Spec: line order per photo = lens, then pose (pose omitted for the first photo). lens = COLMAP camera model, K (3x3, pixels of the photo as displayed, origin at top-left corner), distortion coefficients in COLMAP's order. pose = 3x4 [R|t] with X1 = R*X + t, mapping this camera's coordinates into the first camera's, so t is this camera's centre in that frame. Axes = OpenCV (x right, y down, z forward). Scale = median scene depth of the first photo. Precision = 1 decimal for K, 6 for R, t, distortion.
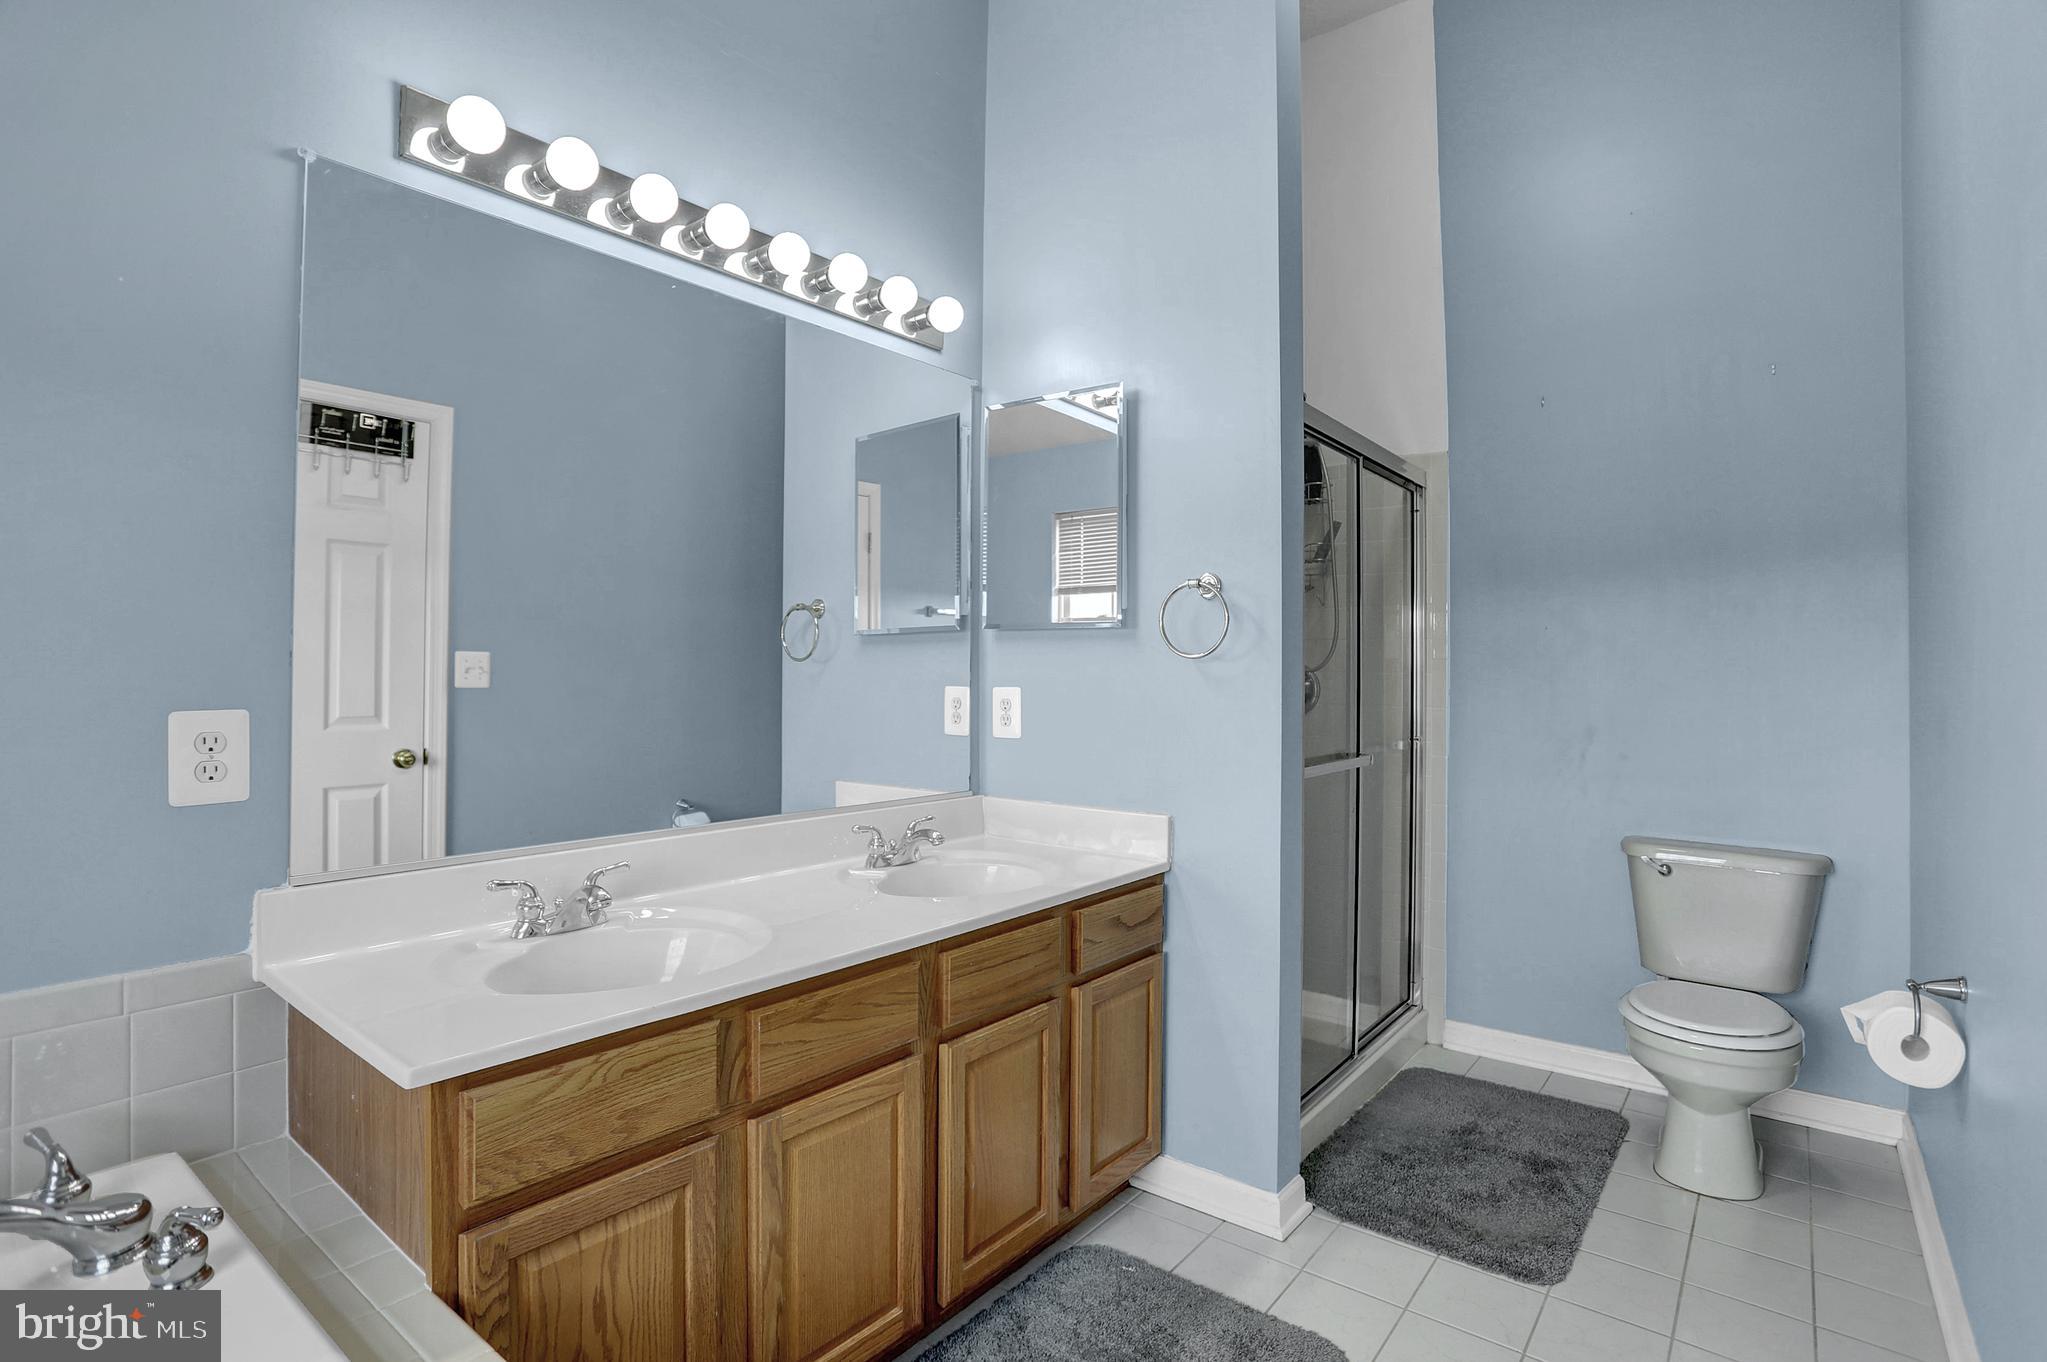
lens RADIAL K [[984.4, 0, 1024.4], [0, 984.4, 670.3], [0, 0, 1]] dist [-0.061895, 0.022545]
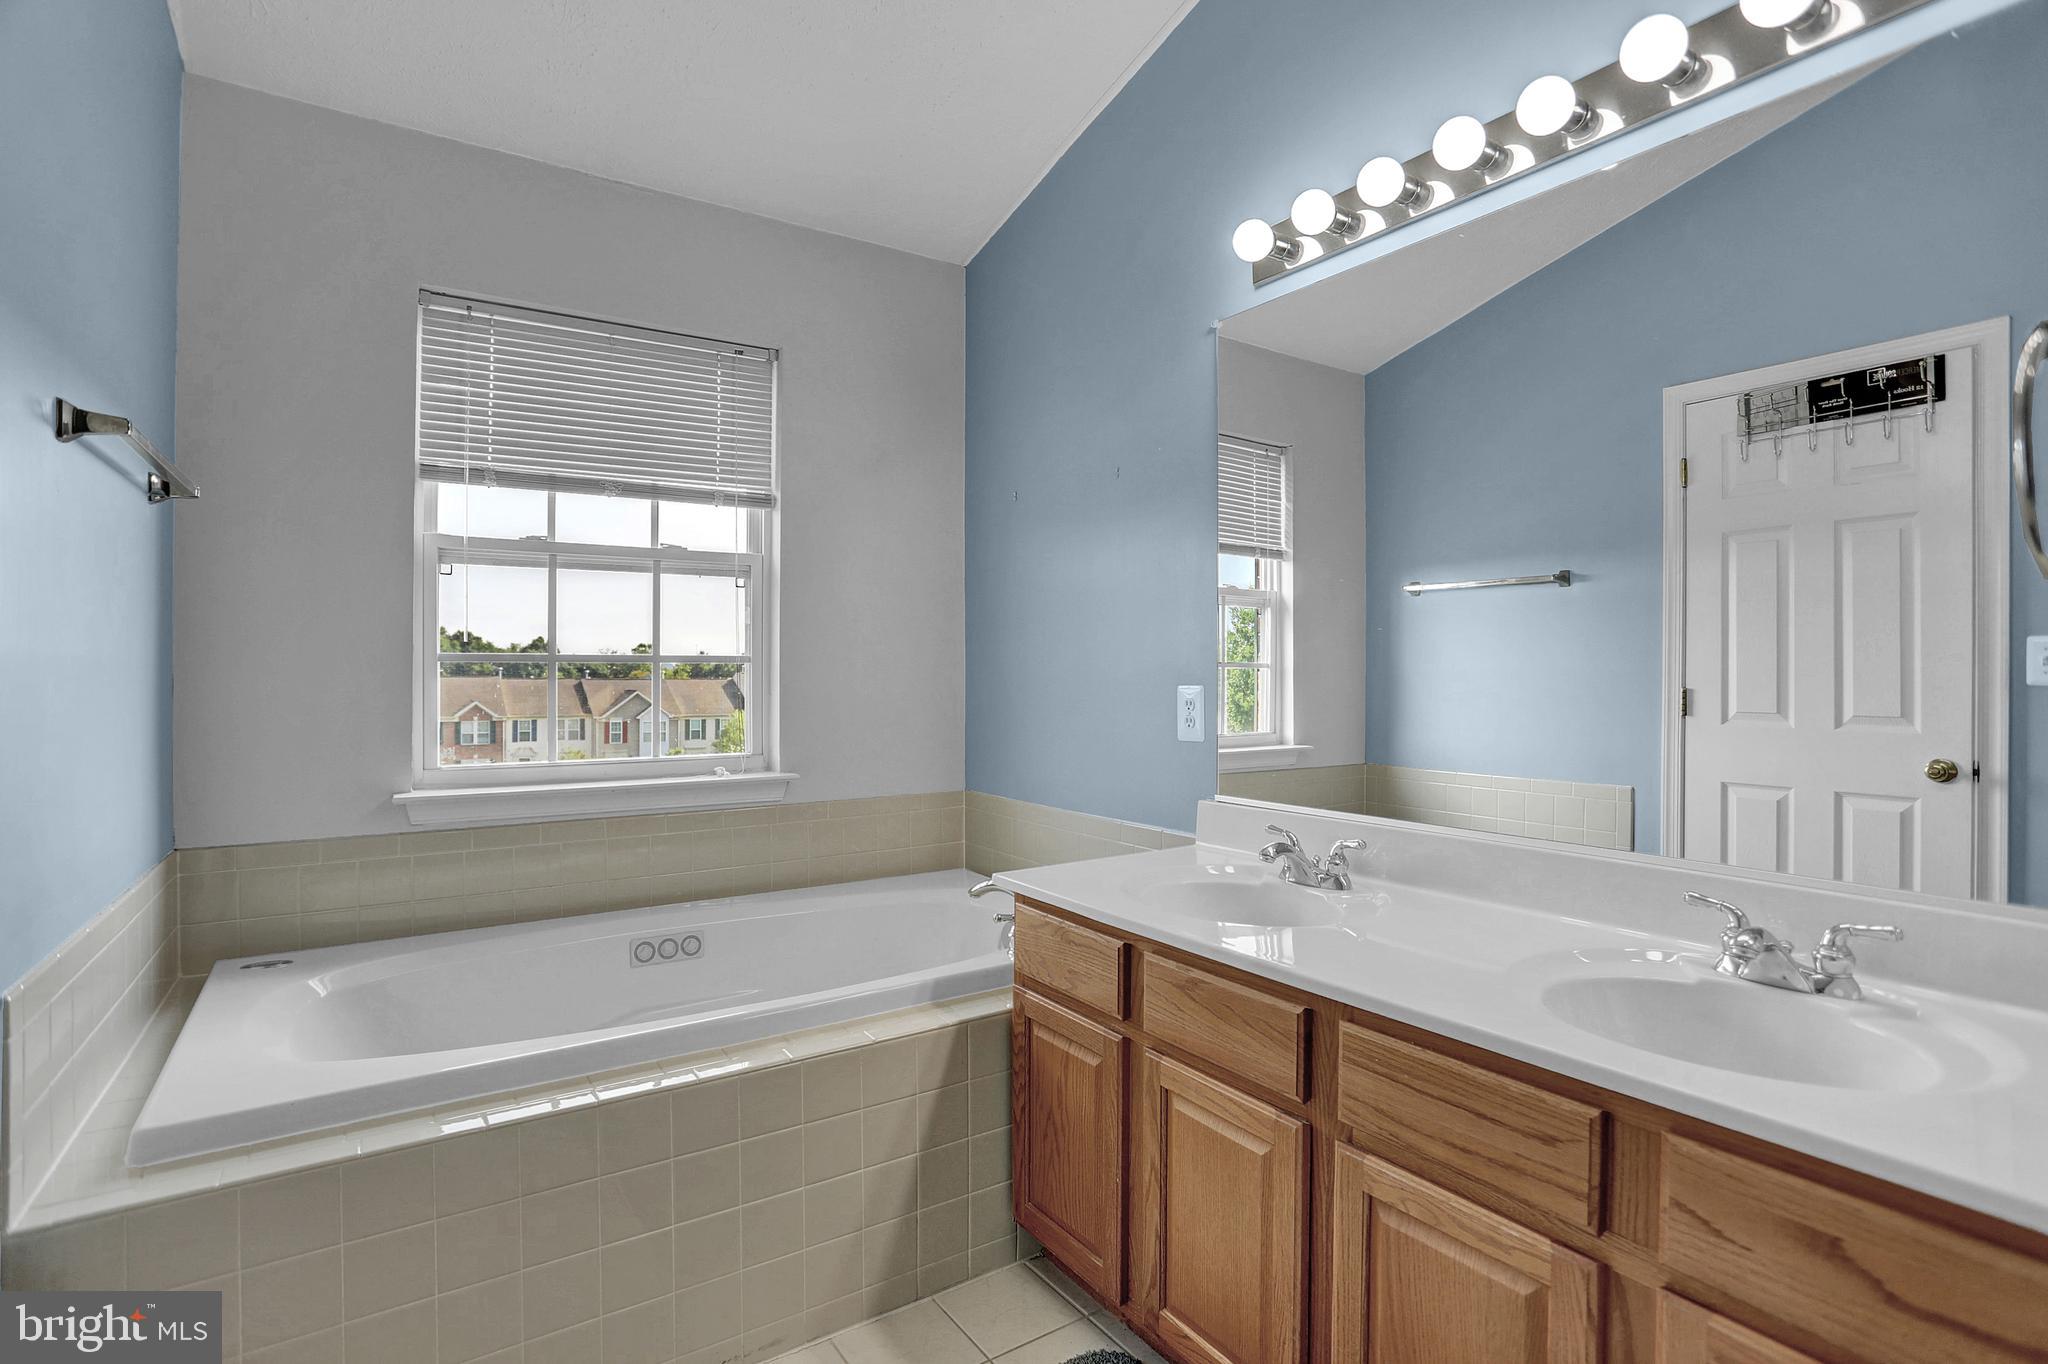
lens RADIAL K [[984.9, 0, 1021.0], [0, 984.9, 680.0], [0, 0, 1]] dist [-0.061895, 0.022545]
pose [[-0.302468, 0.000252, -0.953159, 0.569328], [0.002582, 0.999997, -0.000555, 0.021199], [0.953156, -0.002629, -0.302468, 0.800059]]
